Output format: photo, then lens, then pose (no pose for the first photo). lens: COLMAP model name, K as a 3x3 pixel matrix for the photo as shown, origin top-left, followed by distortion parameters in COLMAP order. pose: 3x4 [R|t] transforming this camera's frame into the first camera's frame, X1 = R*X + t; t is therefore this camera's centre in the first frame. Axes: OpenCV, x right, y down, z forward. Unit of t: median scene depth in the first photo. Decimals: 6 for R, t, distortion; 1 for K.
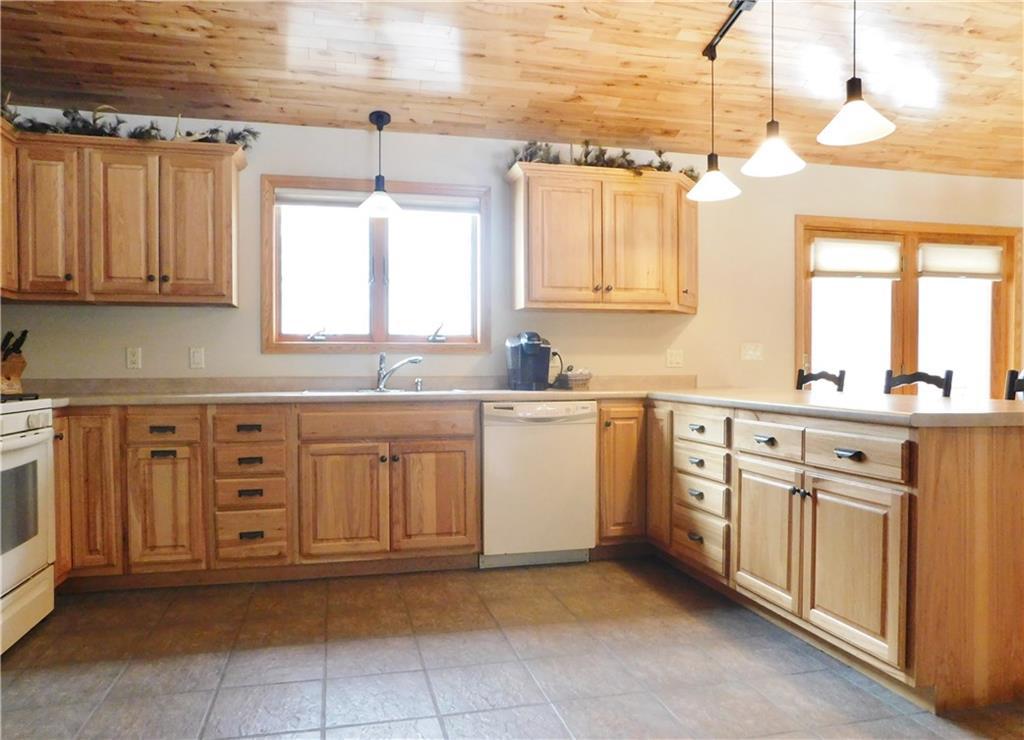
lens RADIAL K [[702.6, 0, 512.0], [0, 702.6, 370.0], [0, 0, 1]] dist [-0.004895, -0.002006]
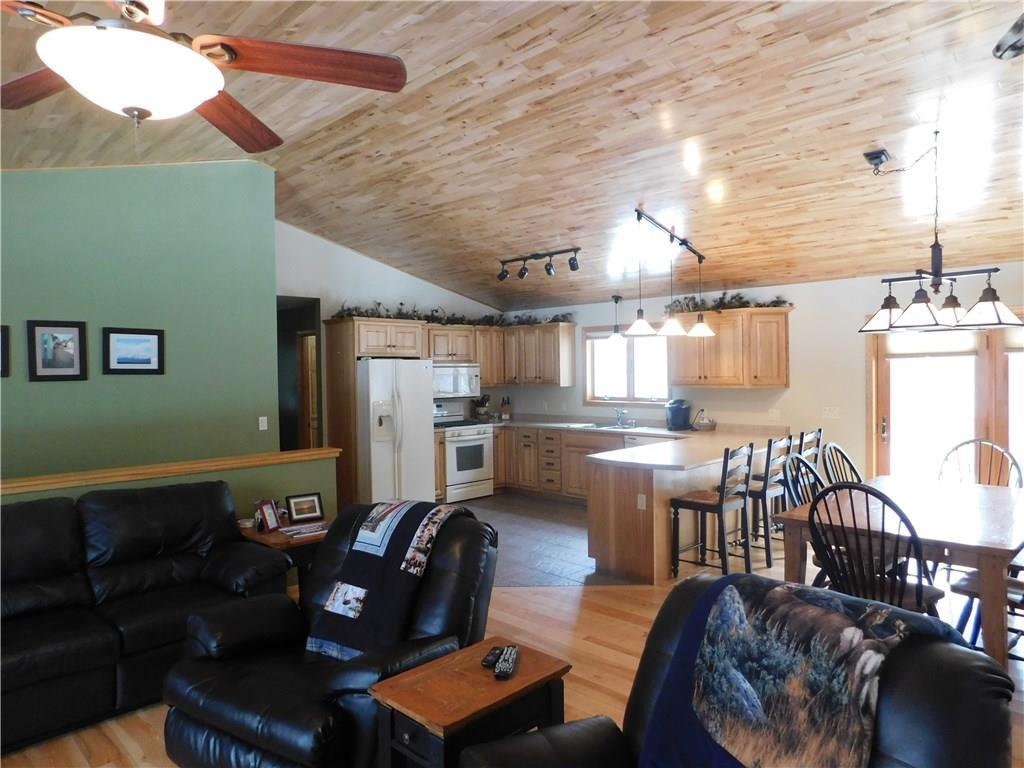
lens RADIAL K [[688.0, 0, 512.0], [0, 688.0, 384.0], [0, 0, 1]] dist [0.000654, 0.000151]
pose [[0.506115, 0.011337, -0.862392, 1.647488], [0.005123, 0.999856, 0.016151, -0.150749], [0.862451, -0.012592, 0.505984, -0.363848]]
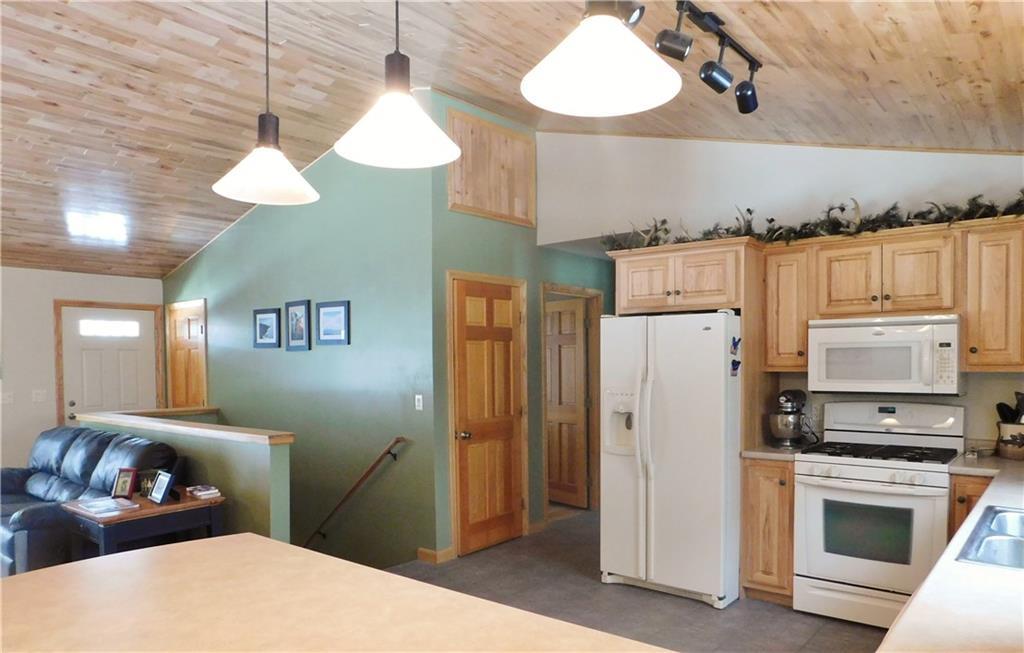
lens RADIAL K [[699.3, 0, 512.4], [0, 699.3, 386.4], [0, 0, 1]] dist [-0.007693, -0.002092]
pose [[-0.798589, 0.028811, -0.601187, 0.548766], [0.003129, 0.999039, 0.043721, -0.124528], [0.601869, 0.033034, -0.797911, 1.269198]]
